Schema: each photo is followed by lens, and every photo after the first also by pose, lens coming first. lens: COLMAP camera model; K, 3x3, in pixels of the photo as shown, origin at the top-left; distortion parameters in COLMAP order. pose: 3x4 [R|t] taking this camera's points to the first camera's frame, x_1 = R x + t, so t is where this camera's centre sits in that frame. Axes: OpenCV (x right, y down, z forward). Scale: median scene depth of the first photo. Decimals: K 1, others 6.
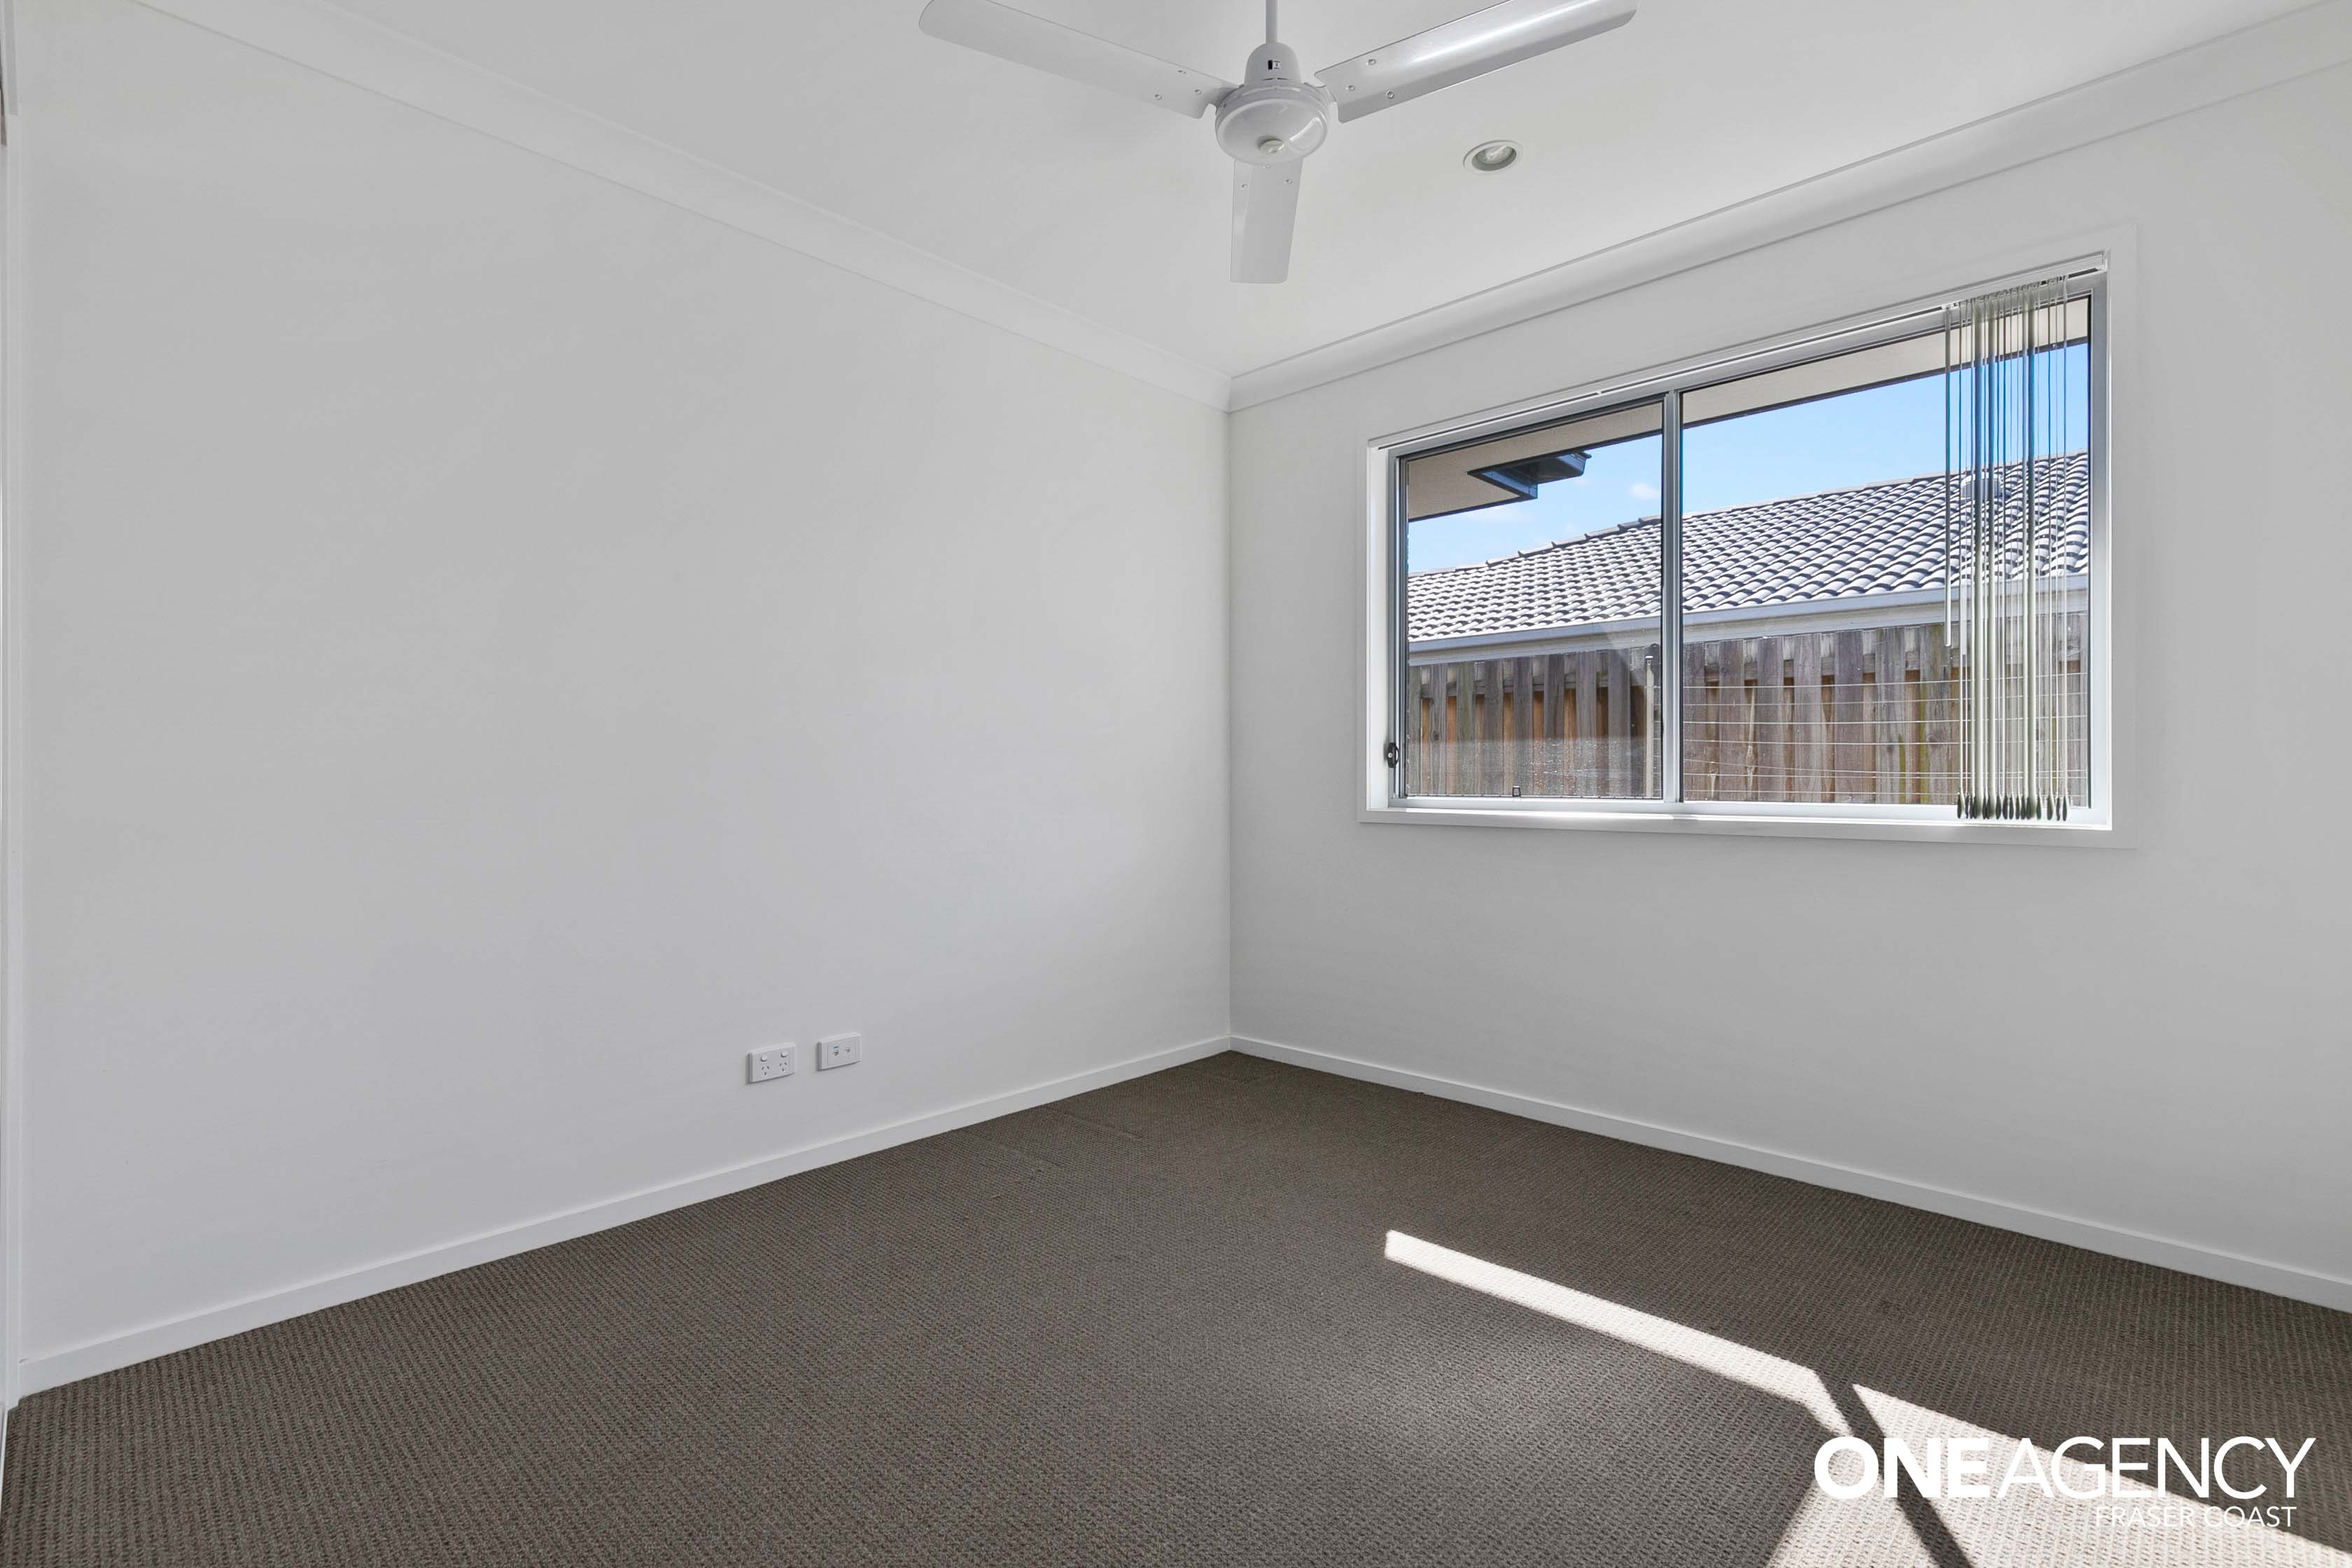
lens RADIAL K [[1070.8, 0, 1168.8], [0, 1070.8, 781.3], [0, 0, 1]] dist [0.001438, 0.000466]
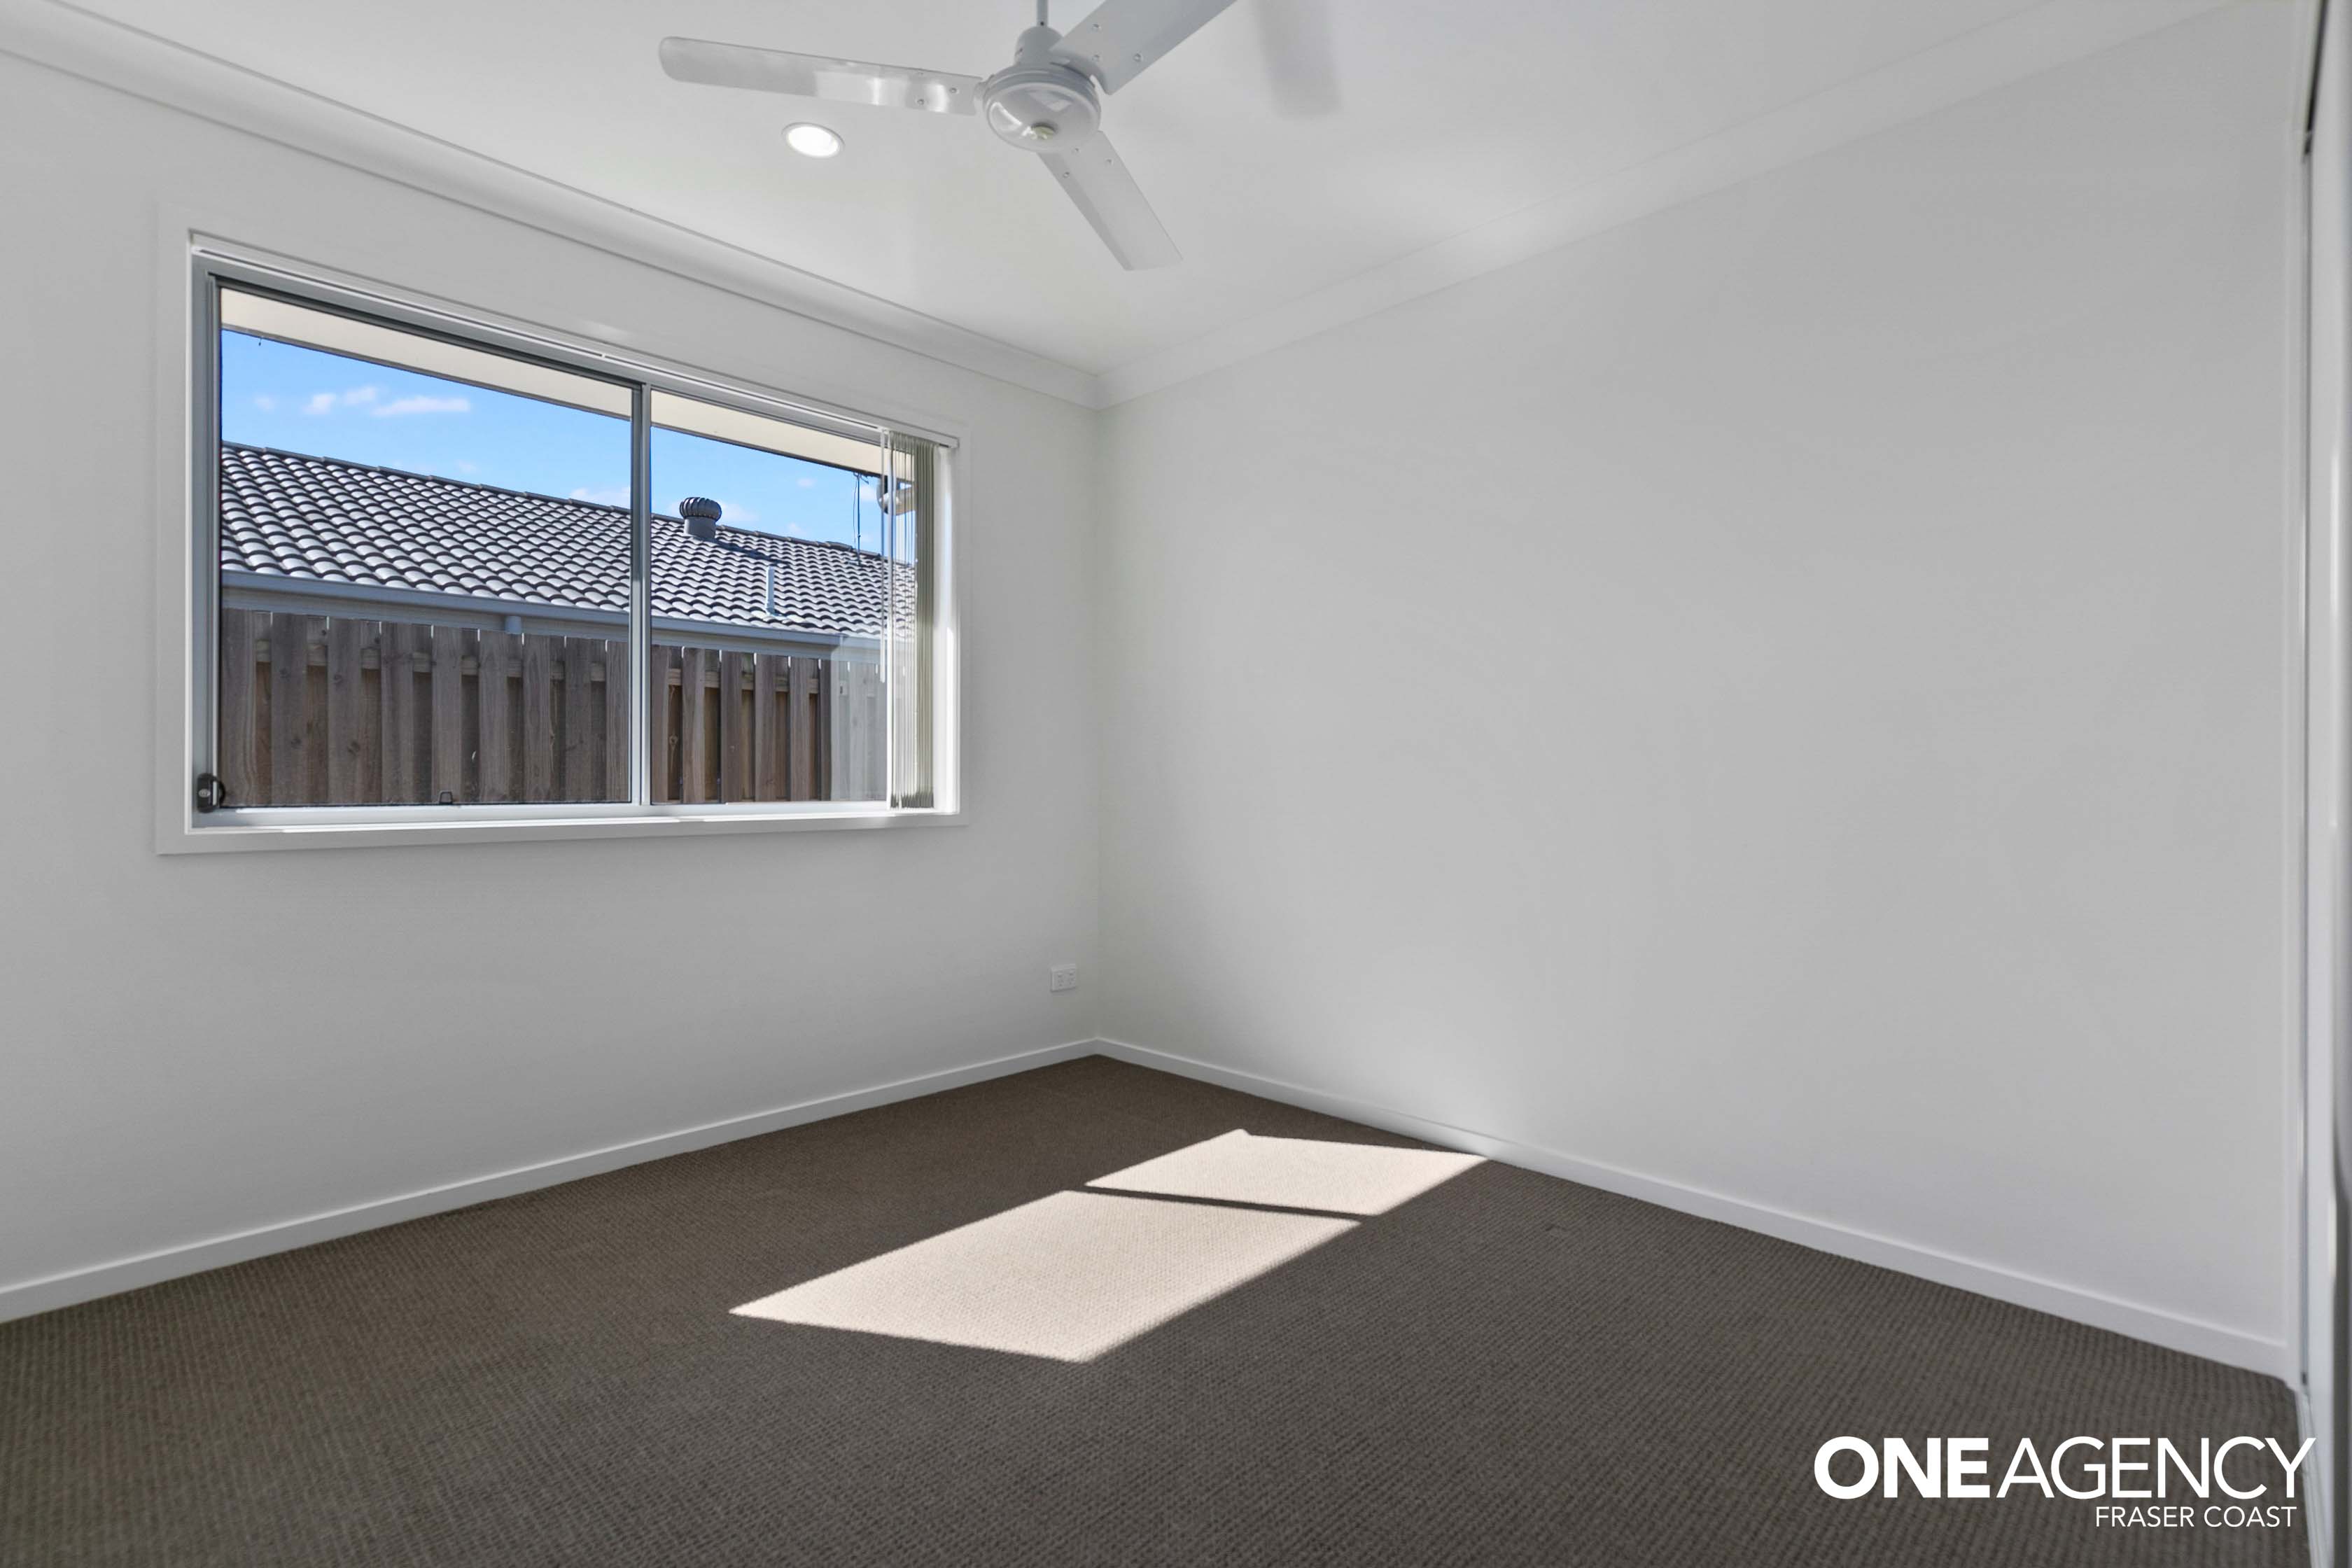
lens RADIAL K [[1070.8, 0, 1170.5], [0, 1070.8, 779.1], [0, 0, 1]] dist [0.001438, 0.000466]
pose [[0.018308, 0.001985, 0.999830, -0.482154], [0.004991, 0.999985, -0.002077, 0.000226], [-0.999820, 0.005028, 0.018298, 0.490009]]
